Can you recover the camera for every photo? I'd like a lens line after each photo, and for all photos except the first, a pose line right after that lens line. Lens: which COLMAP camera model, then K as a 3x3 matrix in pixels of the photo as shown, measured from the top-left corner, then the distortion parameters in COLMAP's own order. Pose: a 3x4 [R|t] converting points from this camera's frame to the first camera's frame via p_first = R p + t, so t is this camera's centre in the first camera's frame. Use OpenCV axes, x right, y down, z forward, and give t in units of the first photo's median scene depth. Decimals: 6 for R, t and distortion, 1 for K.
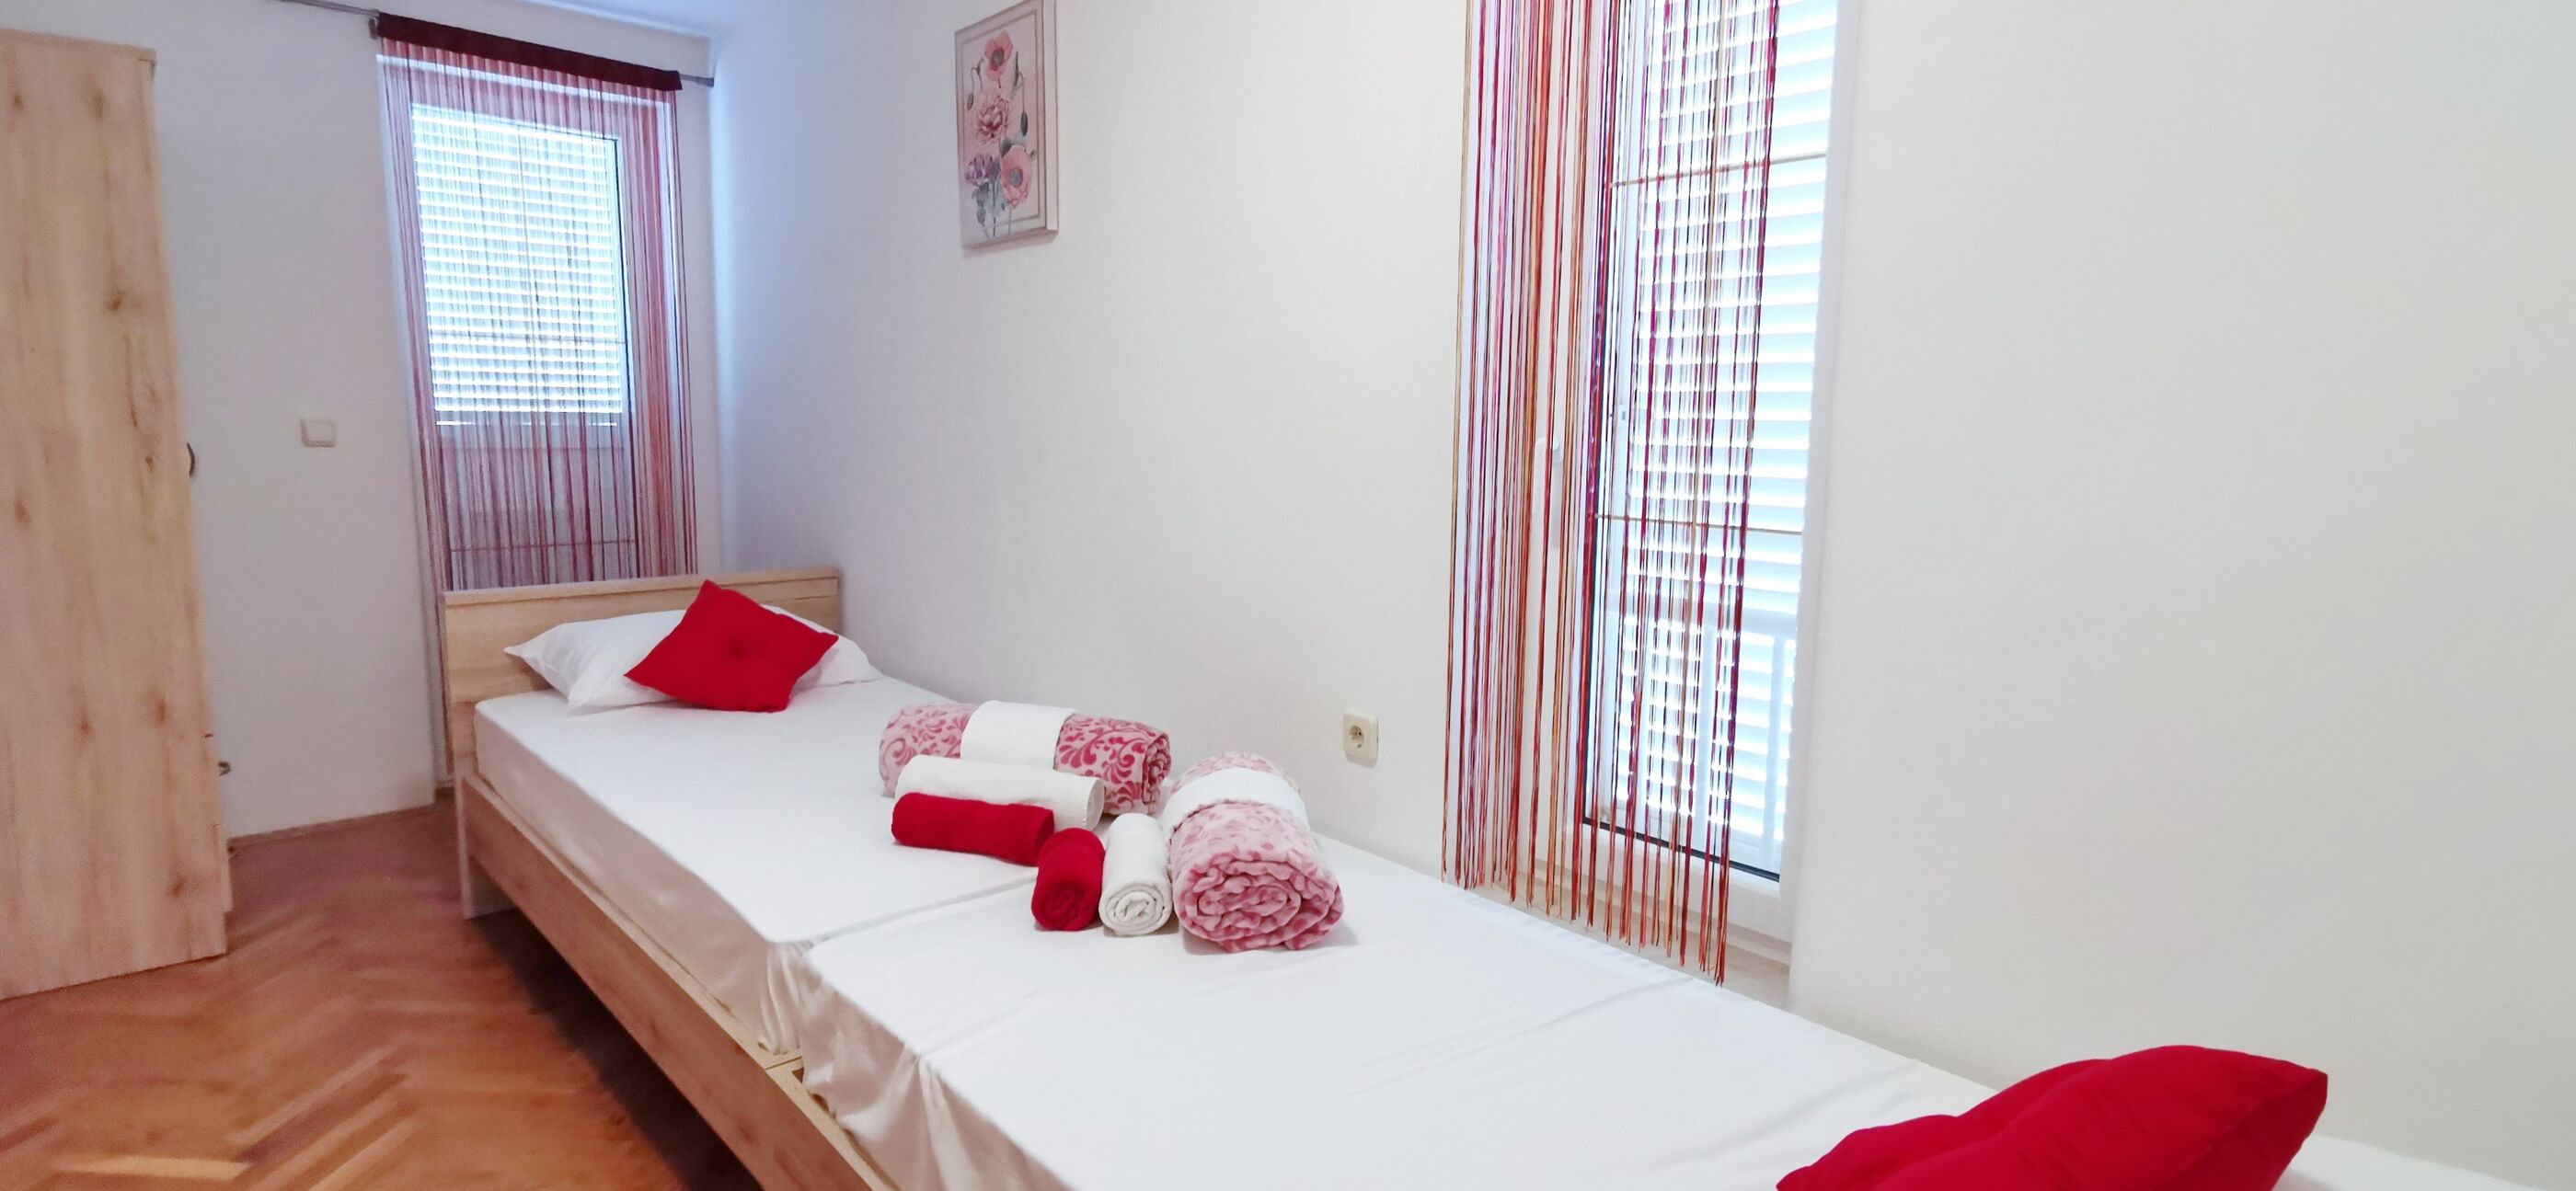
lens RADIAL K [[1318.5, 0, 1288.0], [0, 1318.5, 593.0], [0, 0, 1]] dist [0.002997, -0.000004]
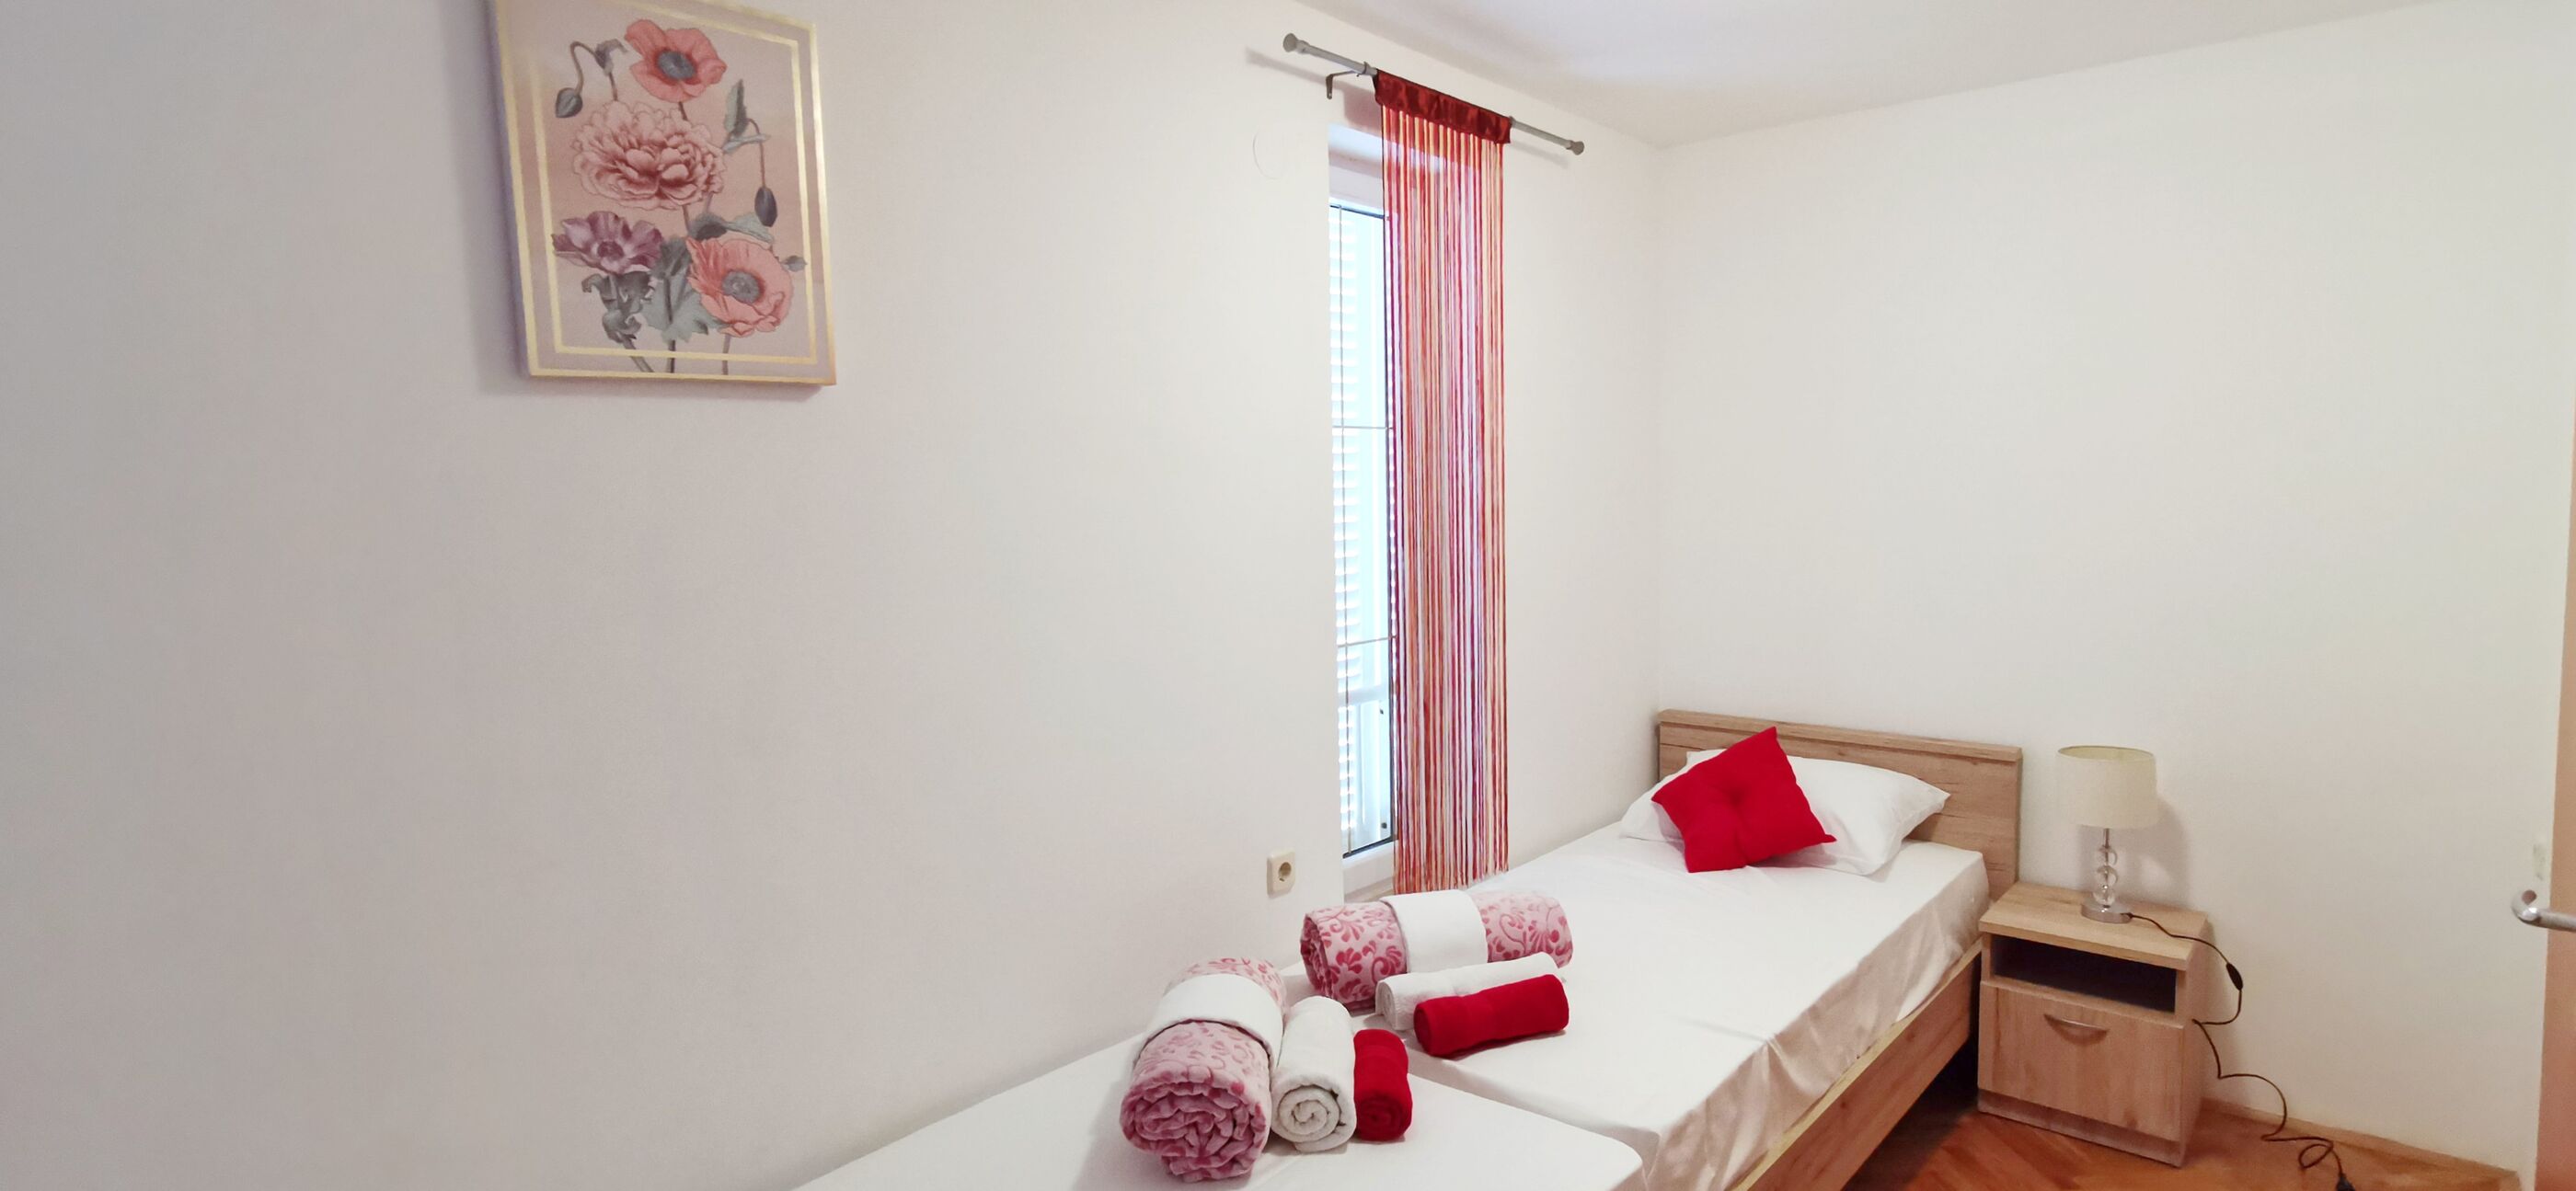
lens RADIAL K [[1318.5, 0, 1290.3], [0, 1318.5, 602.4], [0, 0, 1]] dist [0.002997, -0.000004]
pose [[-0.141956, -0.104746, 0.984315, -0.824012], [0.149689, 0.980679, 0.125947, -0.209507], [-0.978490, 0.165220, -0.123533, 0.839153]]
